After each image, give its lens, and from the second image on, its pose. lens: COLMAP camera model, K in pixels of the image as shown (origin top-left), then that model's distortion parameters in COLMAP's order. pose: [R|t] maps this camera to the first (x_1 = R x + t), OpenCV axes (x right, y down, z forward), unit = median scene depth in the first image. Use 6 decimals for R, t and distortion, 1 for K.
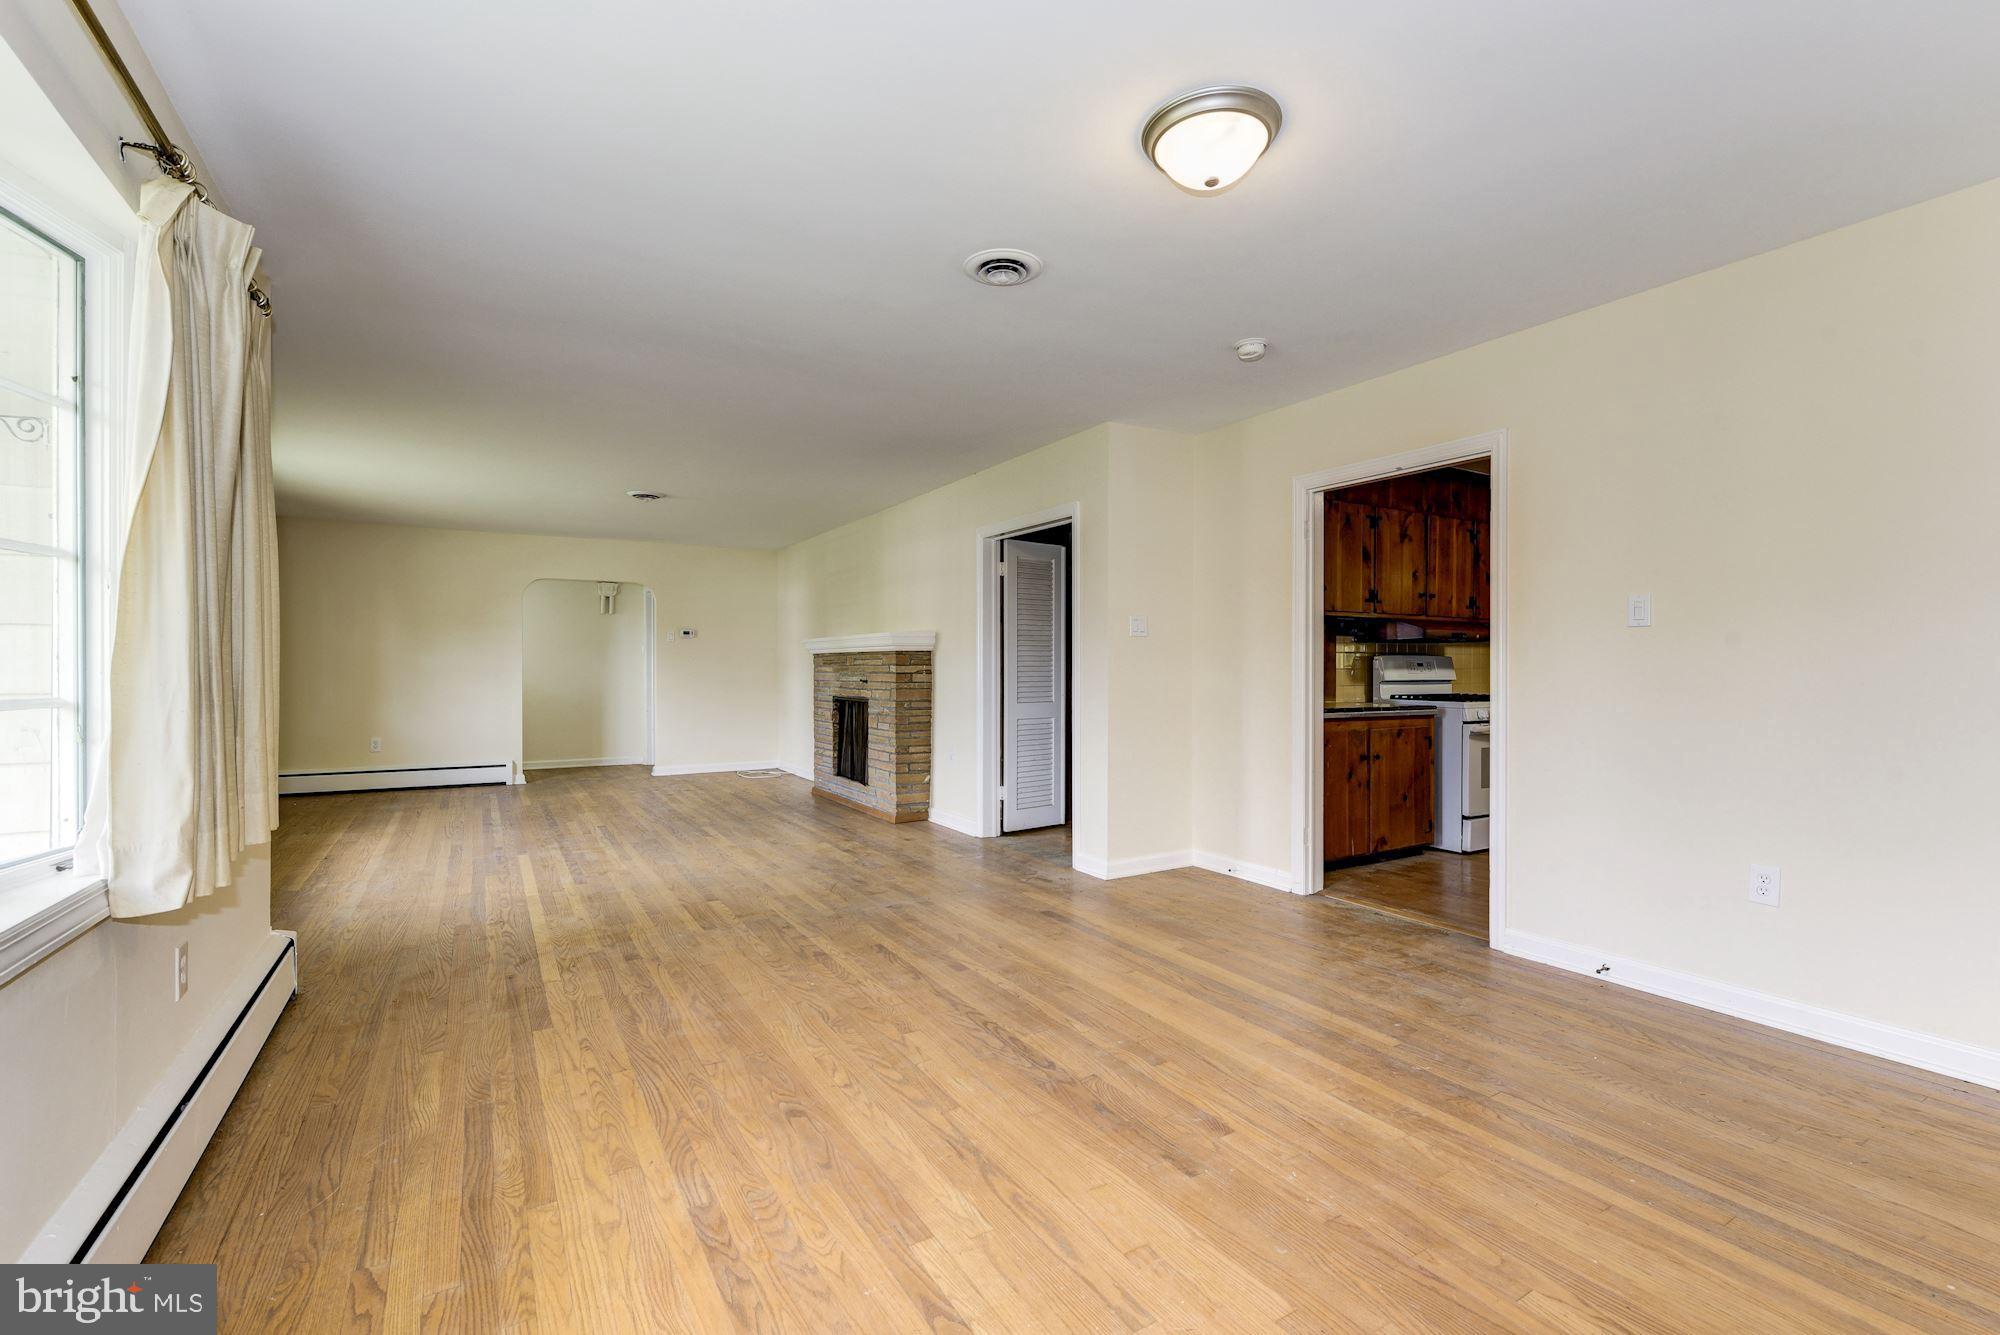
lens RADIAL K [[873.6, 0, 1000.9], [0, 873.6, 670.3], [0, 0, 1]] dist [0.002853, -0.002794]
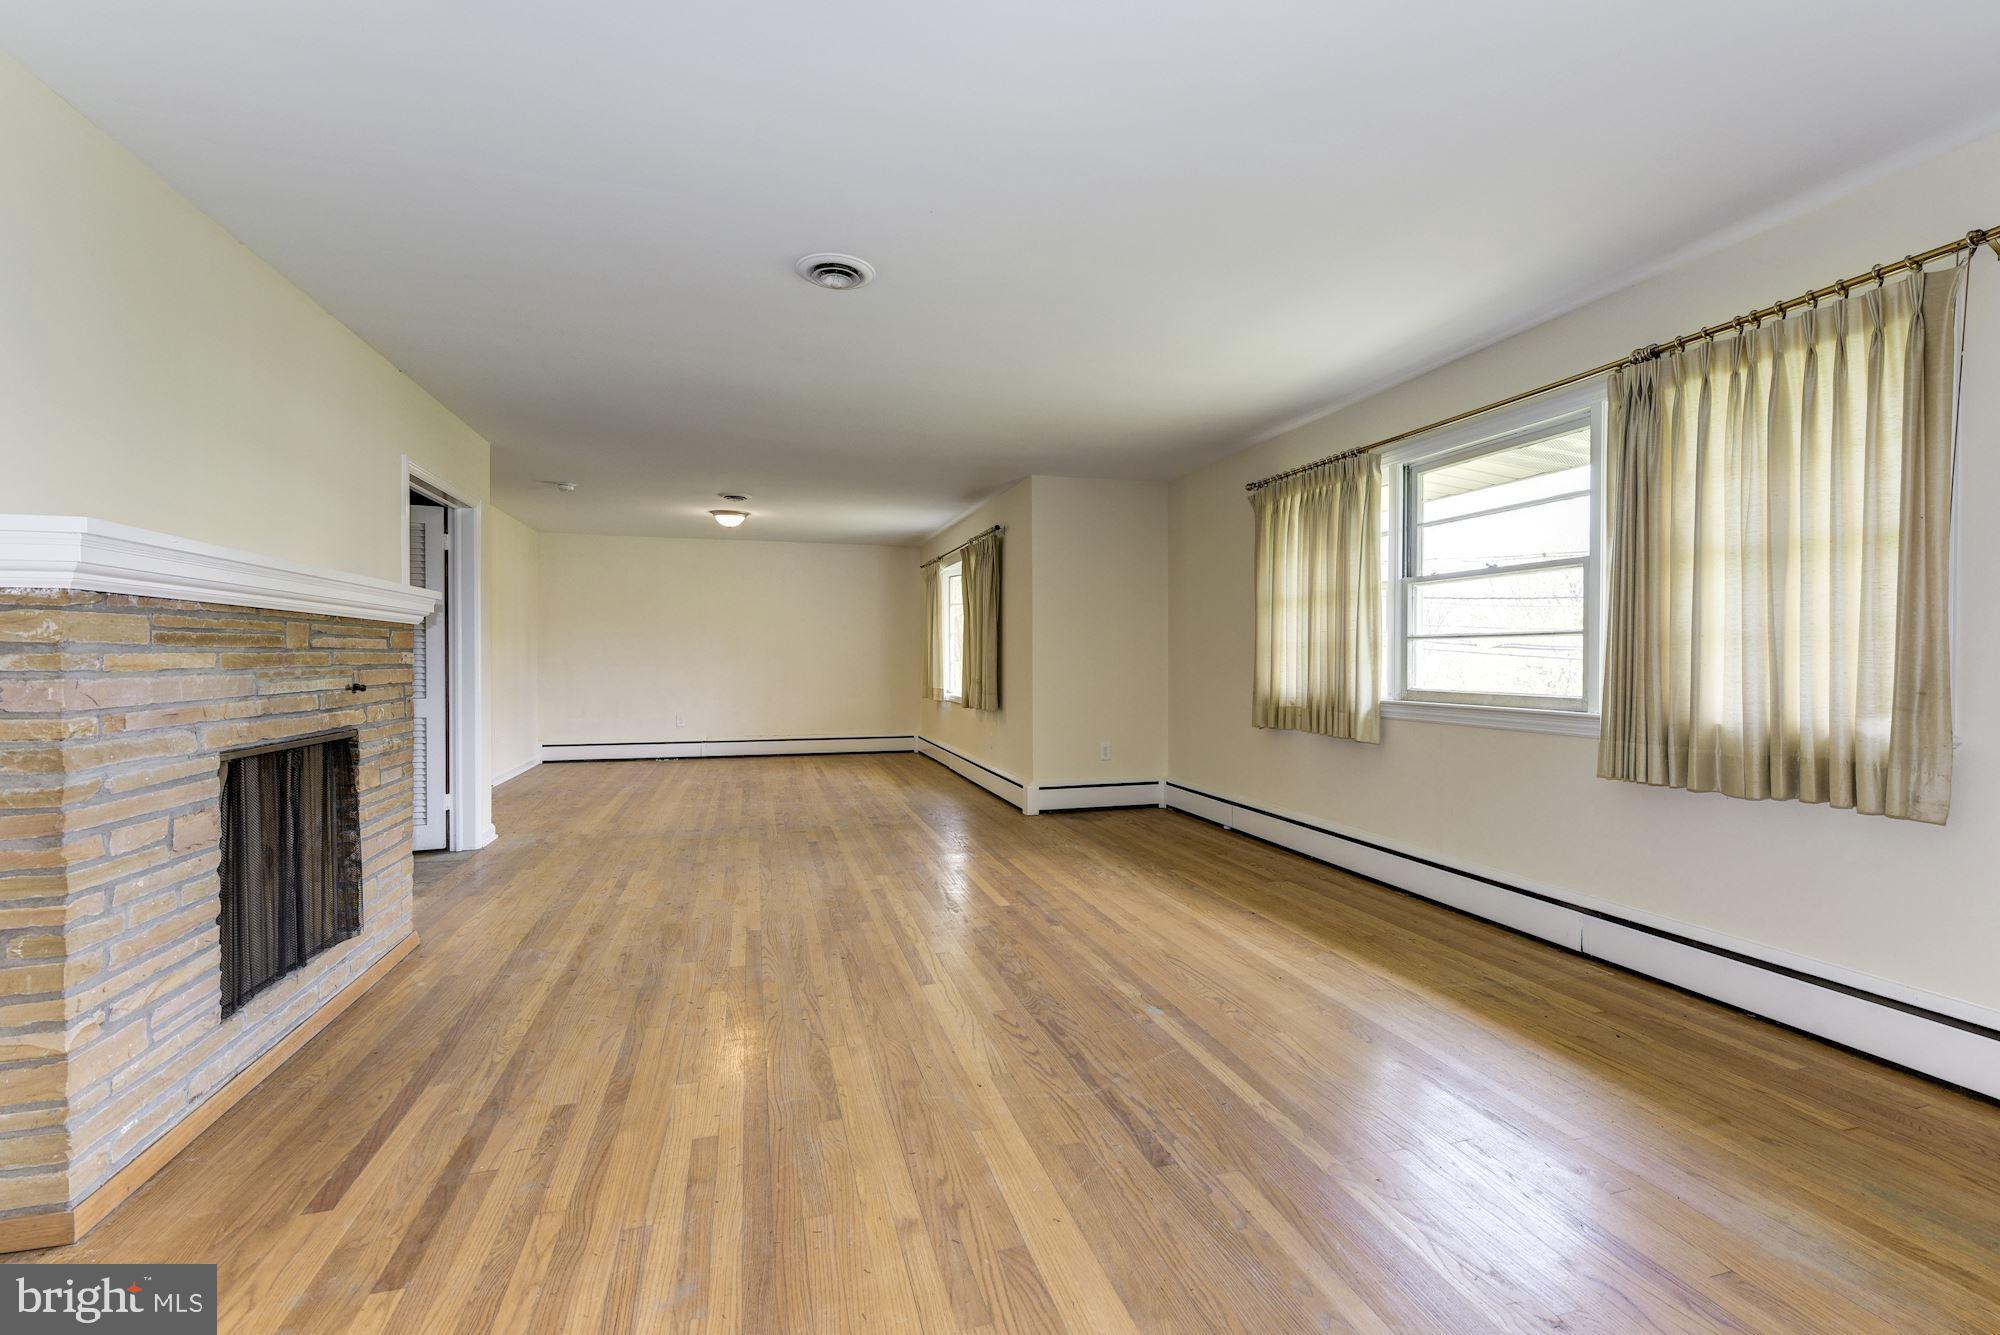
lens RADIAL K [[873.6, 0, 990.5], [0, 873.6, 670.8], [0, 0, 1]] dist [0.002853, -0.002794]
pose [[-0.960948, -0.004165, 0.276699, -0.787398], [0.000651, 0.999850, 0.017312, -0.003793], [-0.276730, 0.016816, -0.960801, 1.828993]]
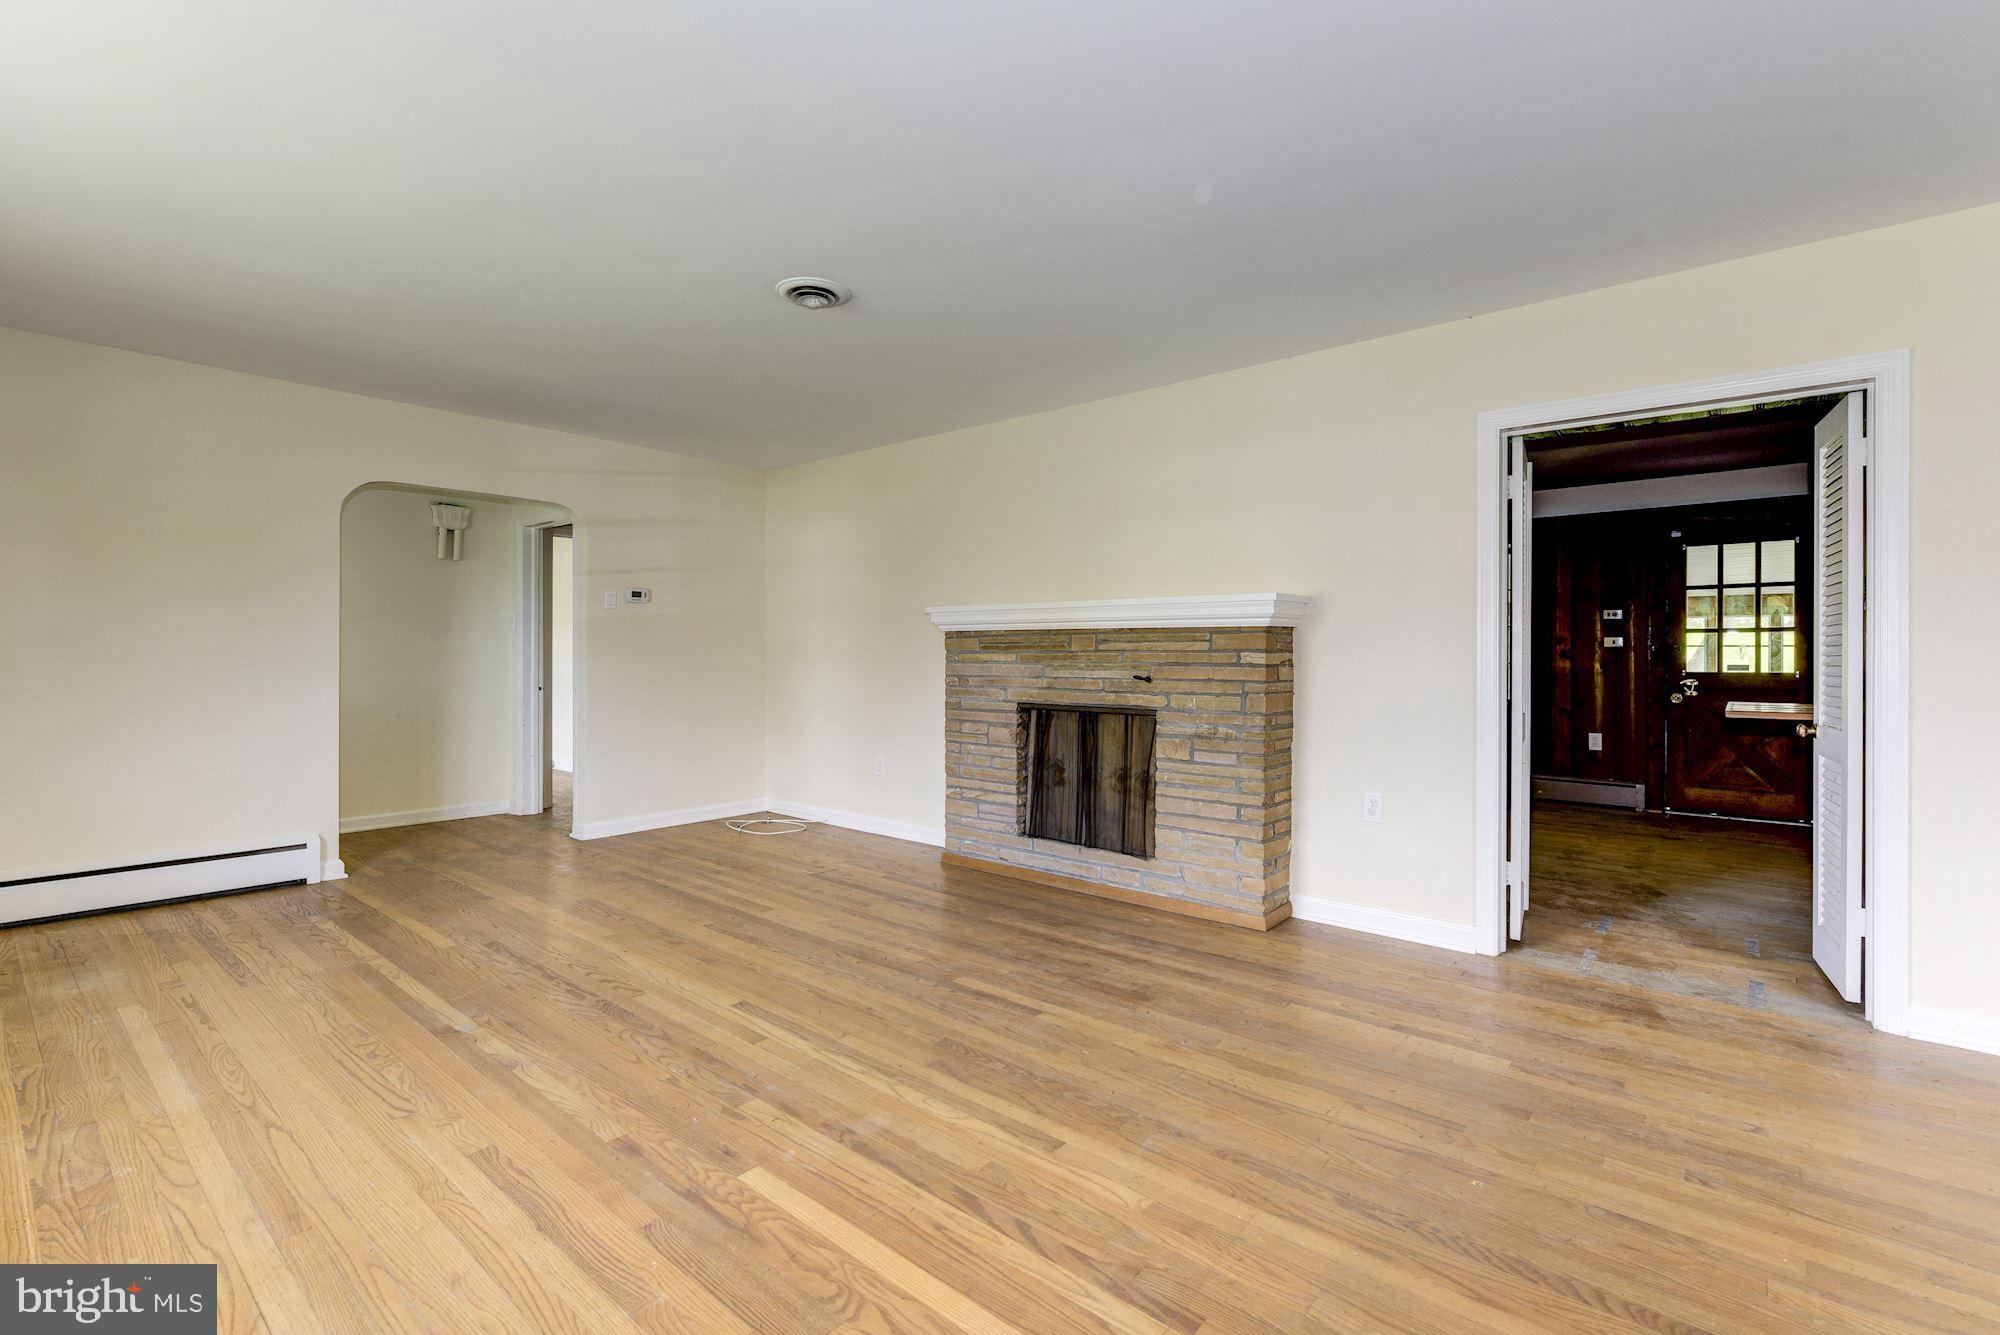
lens RADIAL K [[873.6, 0, 1005.5], [0, 873.6, 656.7], [0, 0, 1]] dist [0.002853, -0.002794]
pose [[0.944069, 0.004462, 0.329718, -0.602348], [-0.004897, 0.999988, 0.000487, -0.002733], [-0.329712, -0.002074, 0.944079, 0.667545]]
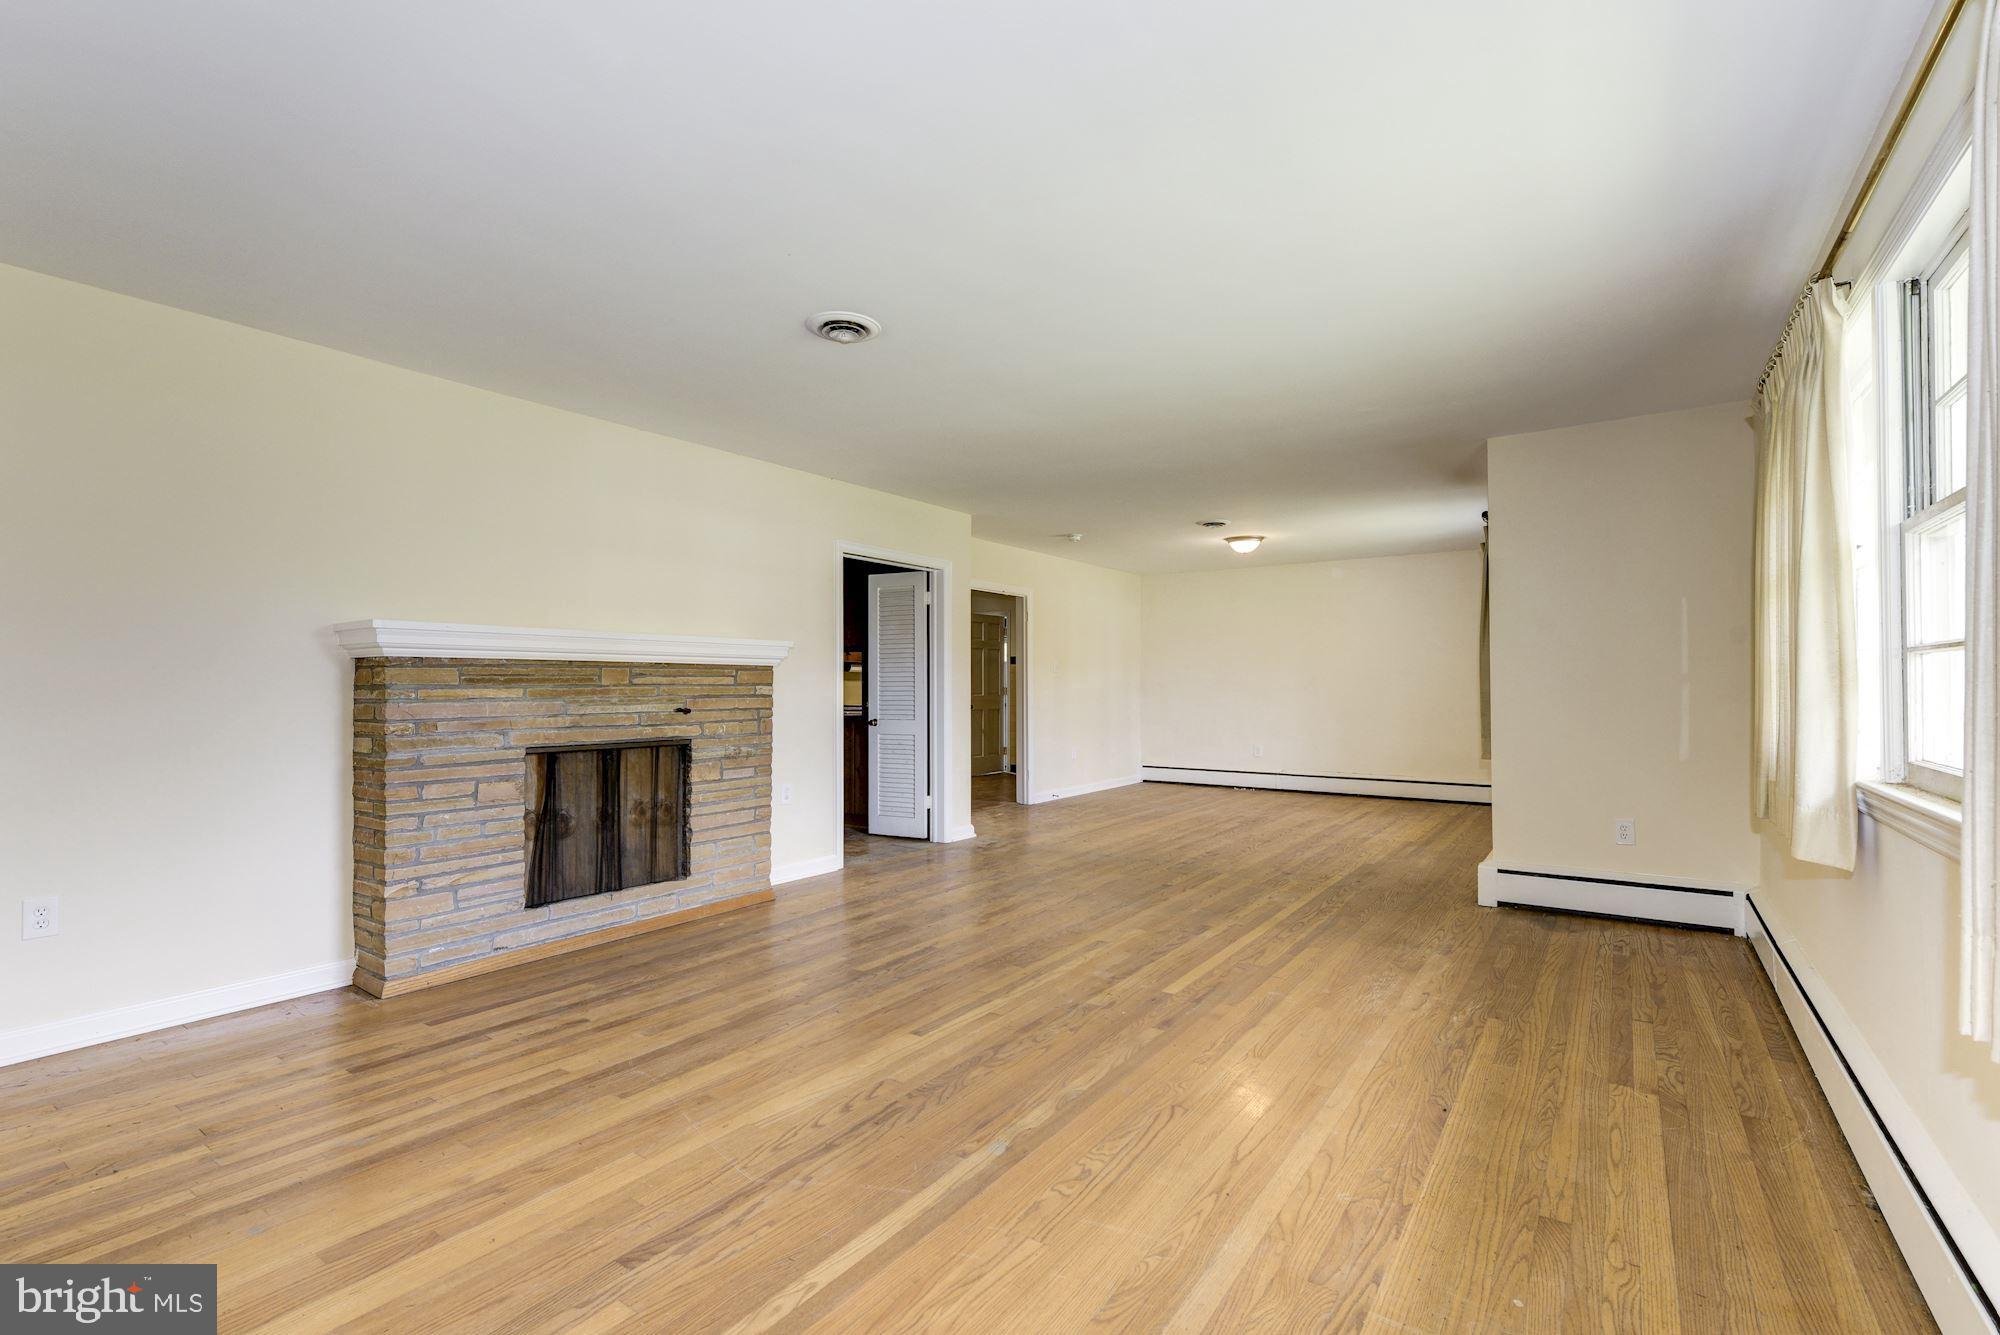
lens RADIAL K [[873.6, 0, 999.7], [0, 873.6, 681.6], [0, 0, 1]] dist [0.002853, -0.002794]
pose [[-0.397031, 0.005420, 0.917789, -1.132660], [0.003844, 0.999984, -0.004242, -0.006637], [-0.917797, 0.001844, -0.397046, 1.440061]]
